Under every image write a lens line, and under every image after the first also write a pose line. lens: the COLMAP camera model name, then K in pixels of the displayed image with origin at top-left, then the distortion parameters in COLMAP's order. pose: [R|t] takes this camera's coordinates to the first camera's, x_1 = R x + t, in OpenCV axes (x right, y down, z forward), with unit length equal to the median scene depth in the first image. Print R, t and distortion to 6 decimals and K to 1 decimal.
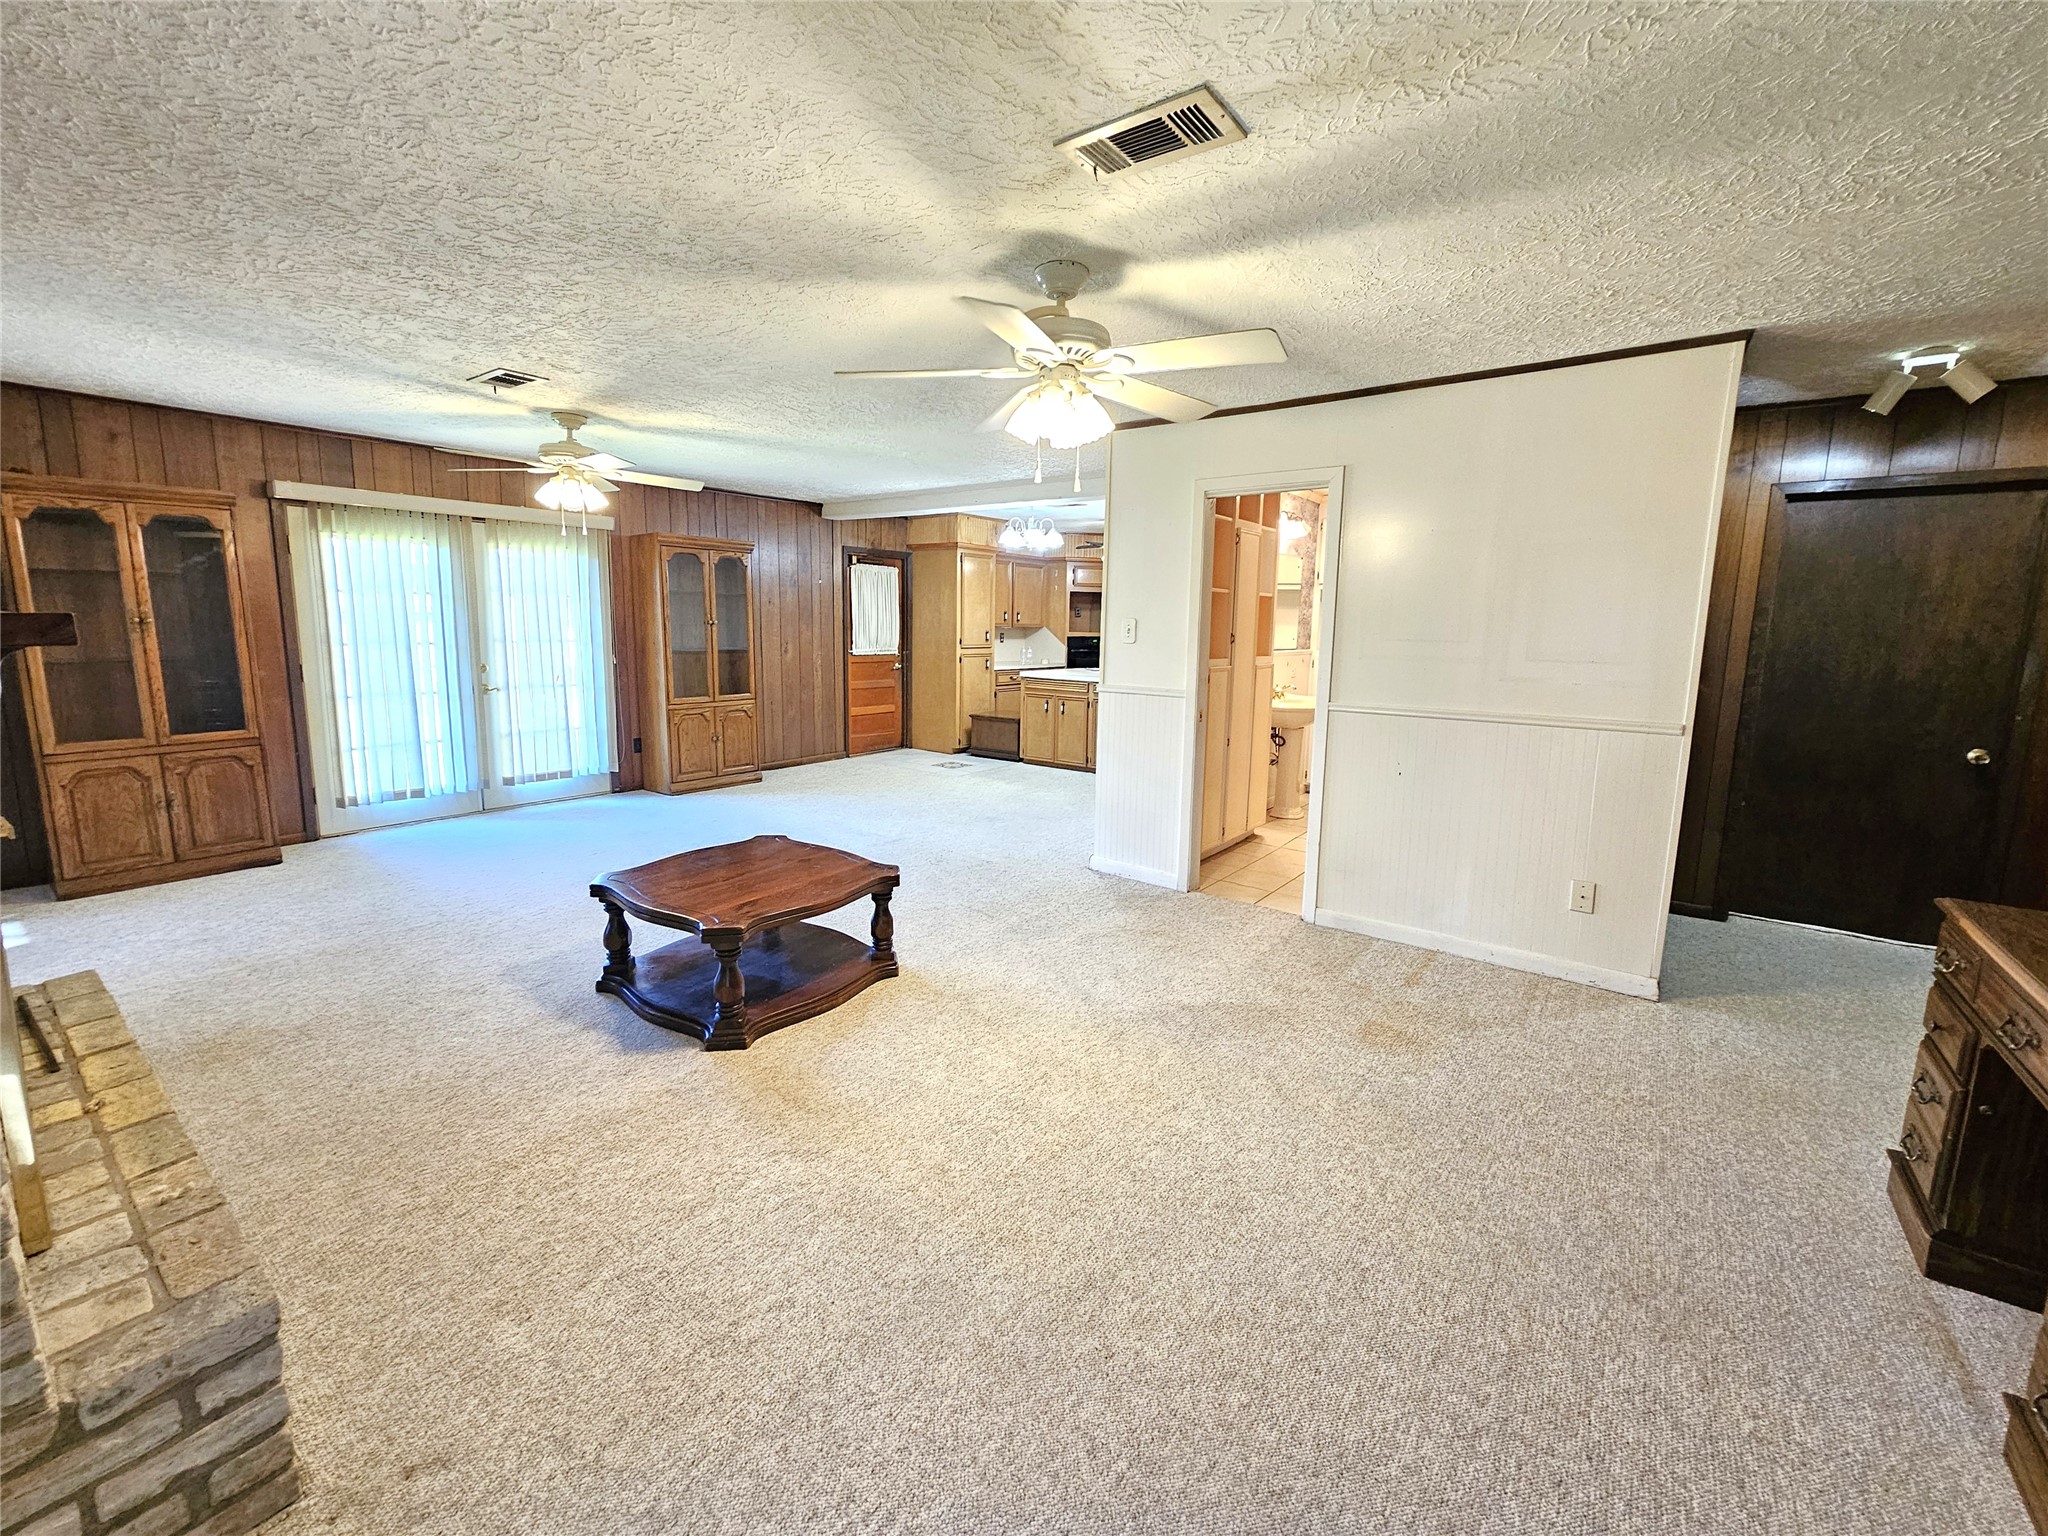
lens RADIAL K [[838.8, 0, 1028.5], [0, 838.8, 742.8], [0, 0, 1]] dist [-0.000620, 0.000208]
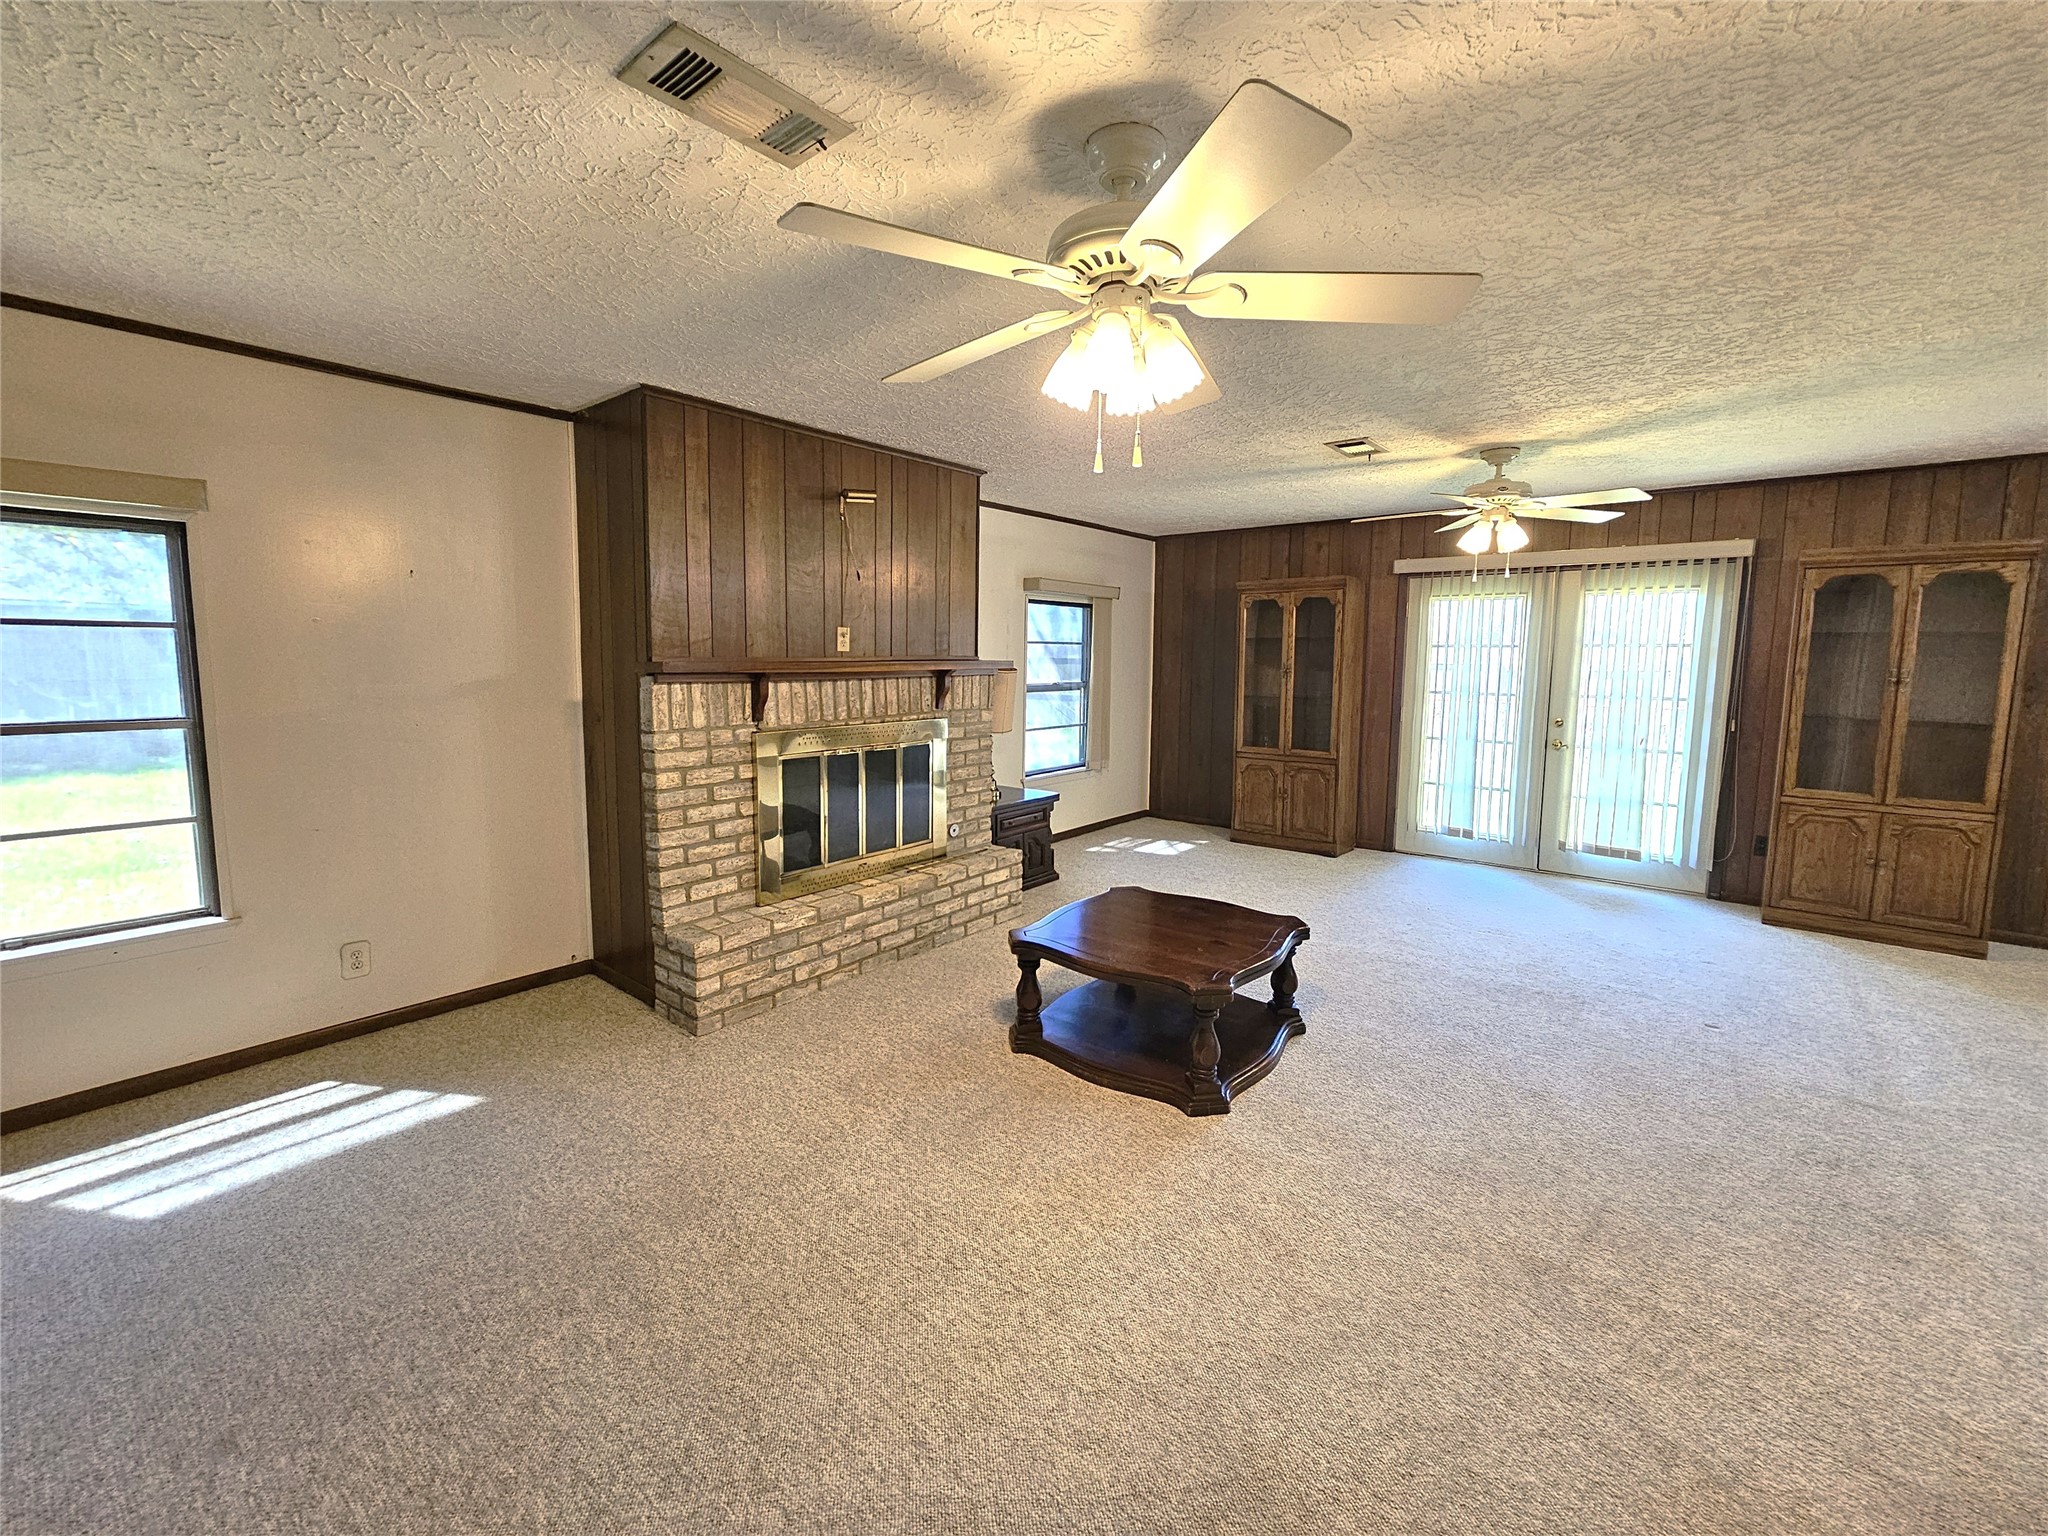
lens RADIAL K [[838.8, 0, 1028.5], [0, 838.8, 742.8], [0, 0, 1]] dist [-0.000620, 0.000208]
pose [[-0.038720, 0.089066, -0.995273, 0.225527], [-0.154422, 0.983521, 0.094022, -0.044857], [0.987246, 0.157333, -0.024328, 0.306186]]
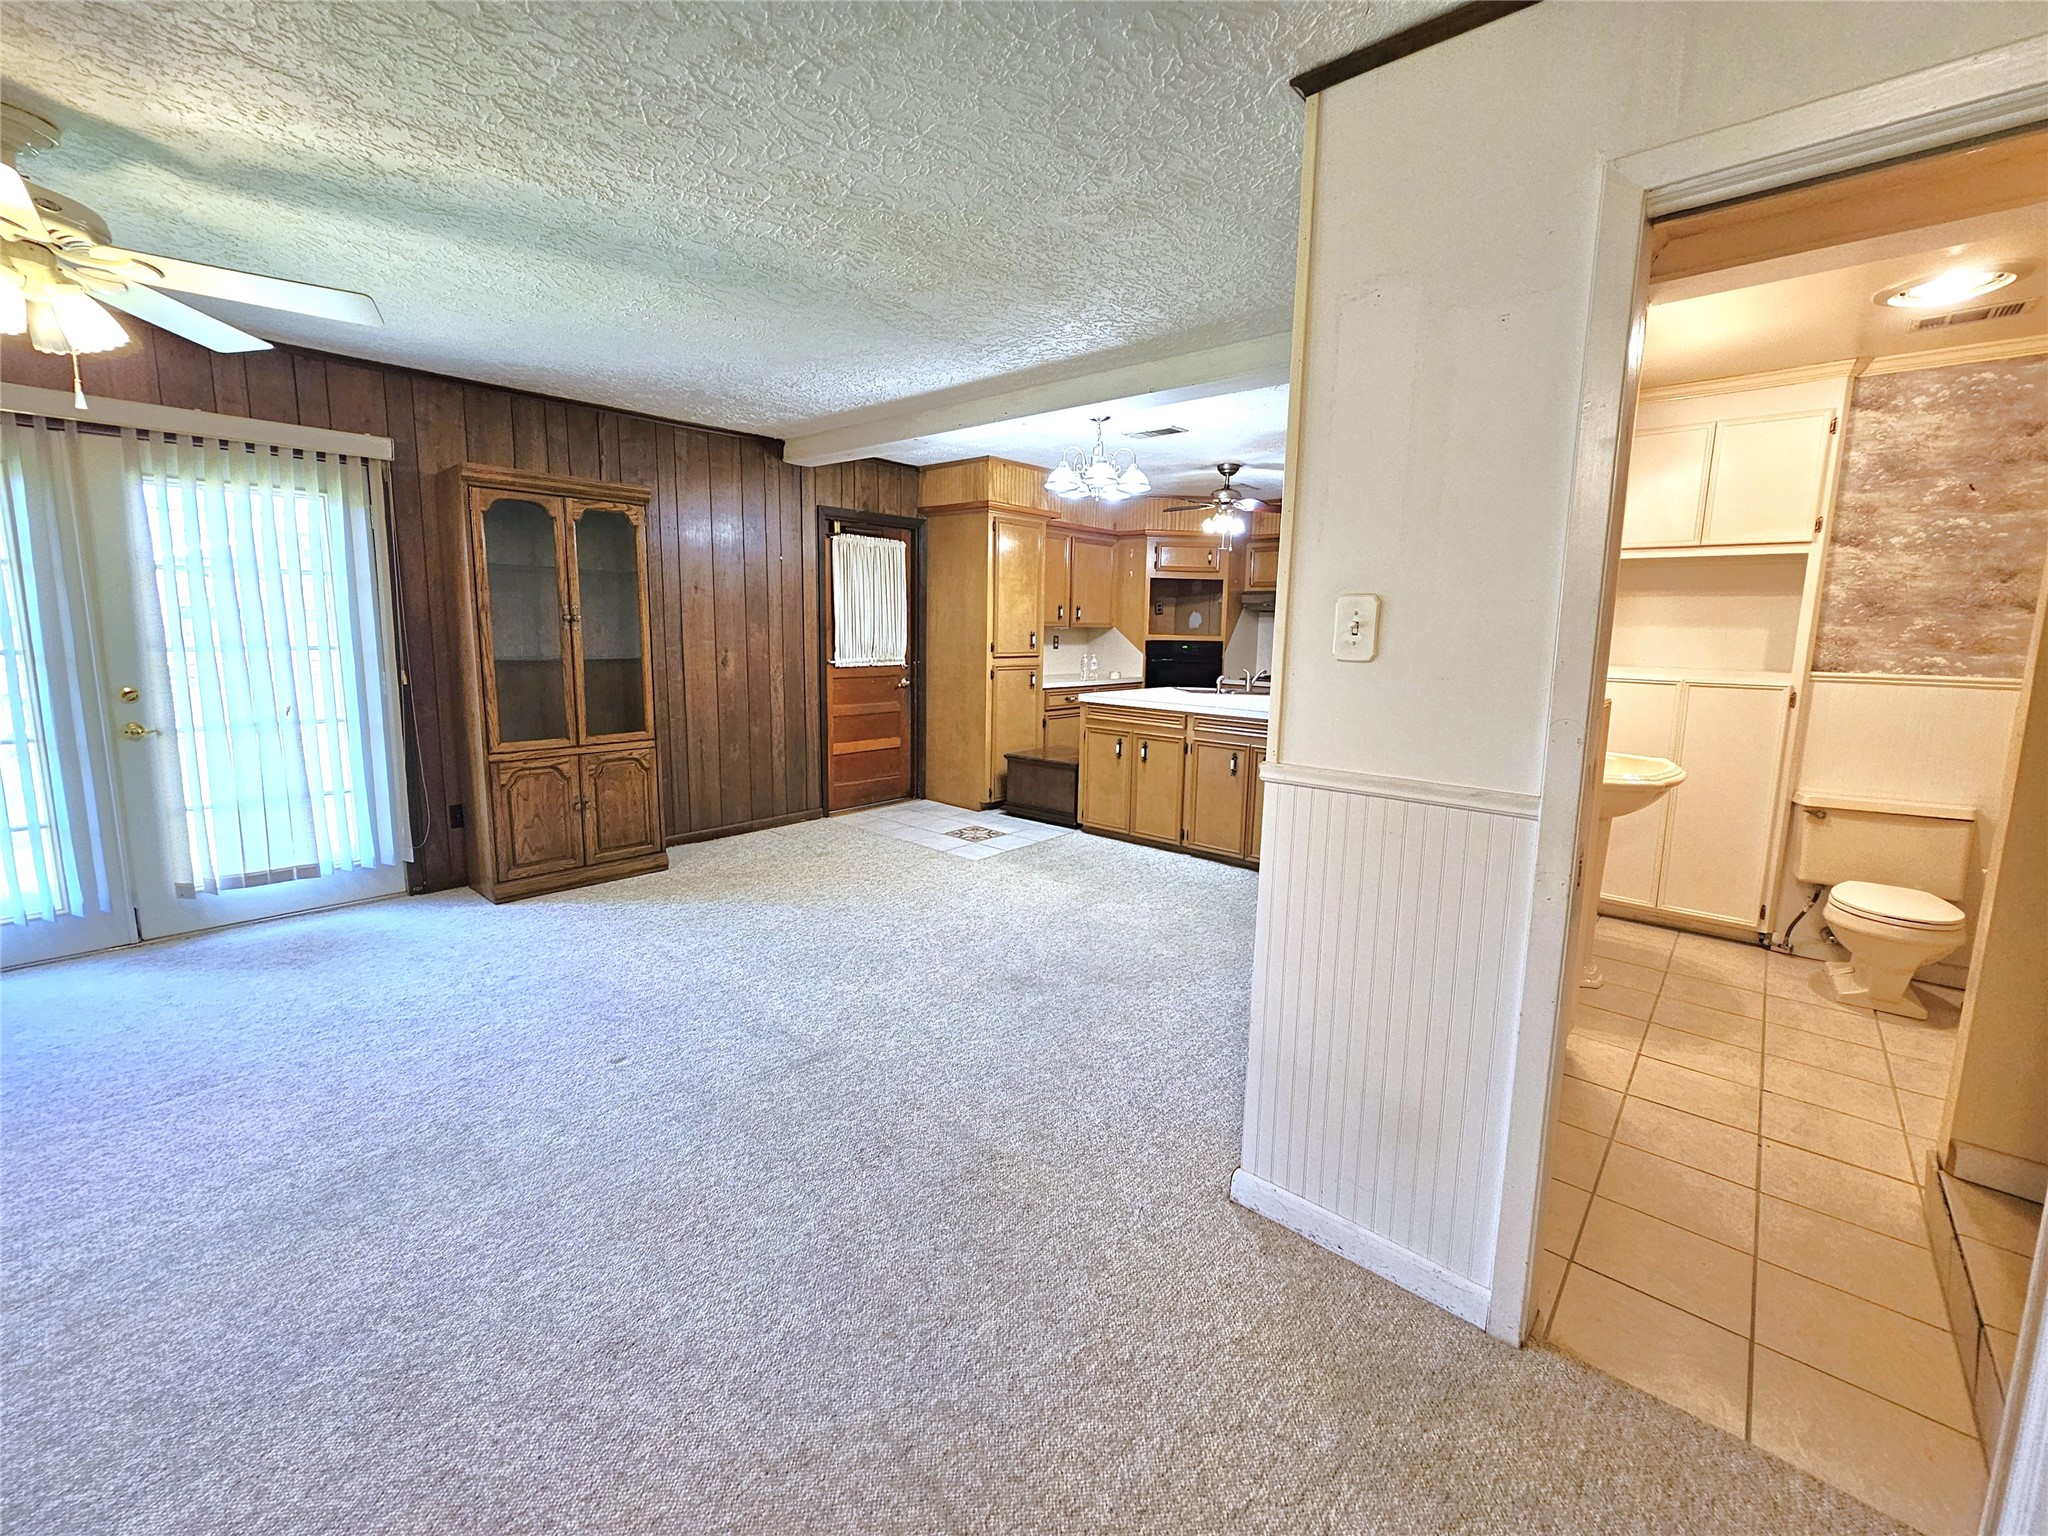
lens RADIAL K [[838.8, 0, 1028.5], [0, 838.8, 742.8], [0, 0, 1]] dist [-0.000620, 0.000208]
pose [[0.997083, 0.011510, -0.075452, 0.000763], [-0.011733, 0.999928, -0.002502, -0.044261], [0.075418, 0.003380, 0.997146, 0.337899]]
